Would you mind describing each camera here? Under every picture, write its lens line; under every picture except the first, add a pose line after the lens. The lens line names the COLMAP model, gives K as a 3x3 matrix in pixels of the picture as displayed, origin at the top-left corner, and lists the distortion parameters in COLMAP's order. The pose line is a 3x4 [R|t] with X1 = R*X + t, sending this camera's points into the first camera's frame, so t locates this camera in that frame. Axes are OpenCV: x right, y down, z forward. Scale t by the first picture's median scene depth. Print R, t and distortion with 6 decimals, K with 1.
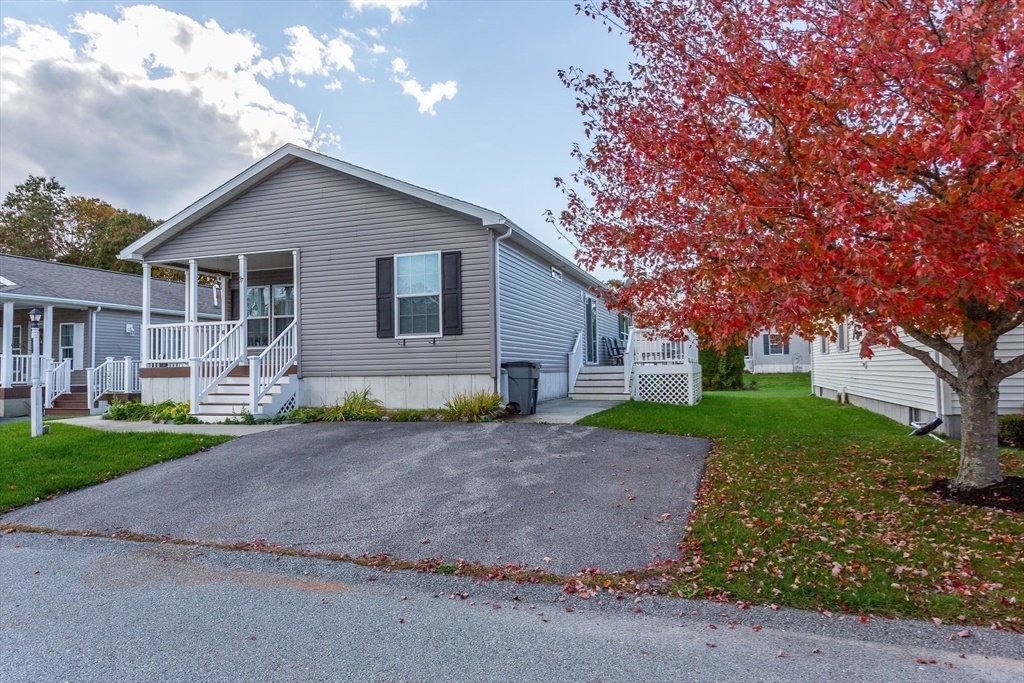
lens RADIAL K [[623.9, 0, 512.4], [0, 623.9, 340.8], [0, 0, 1]] dist [-0.021034, 0.000057]
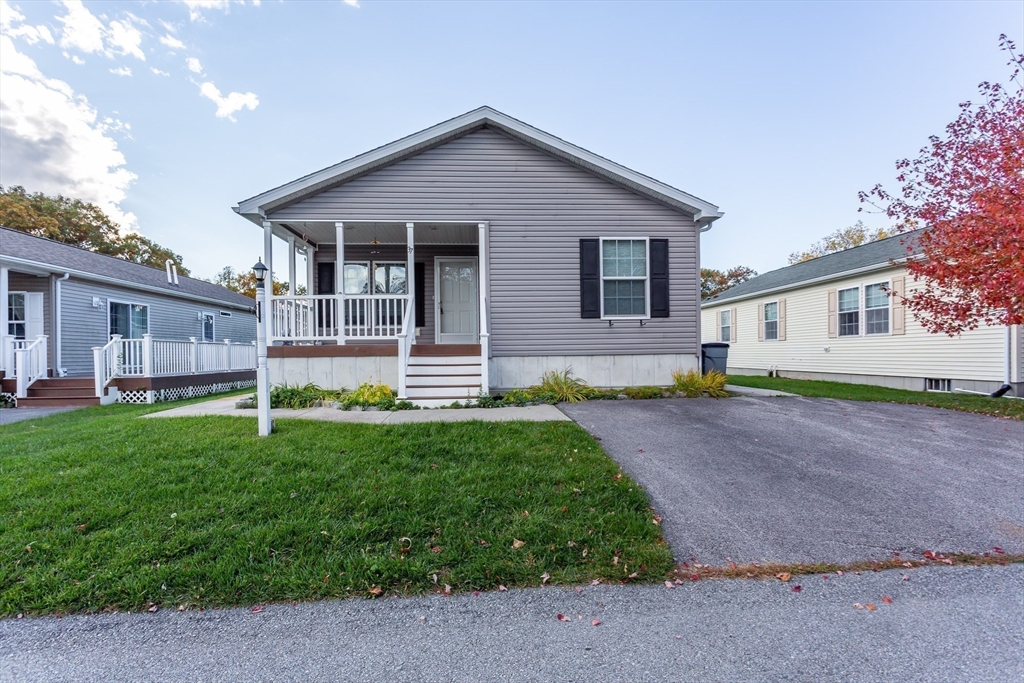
lens RADIAL K [[490.5, 0, 502.3], [0, 490.5, 366.1], [0, 0, 1]] dist [0.003799, 0.001419]
pose [[0.926332, -0.006255, 0.376656, -0.631786], [-0.018194, 0.997952, 0.061318, 0.026331], [-0.376269, -0.063653, 0.924321, 0.298831]]
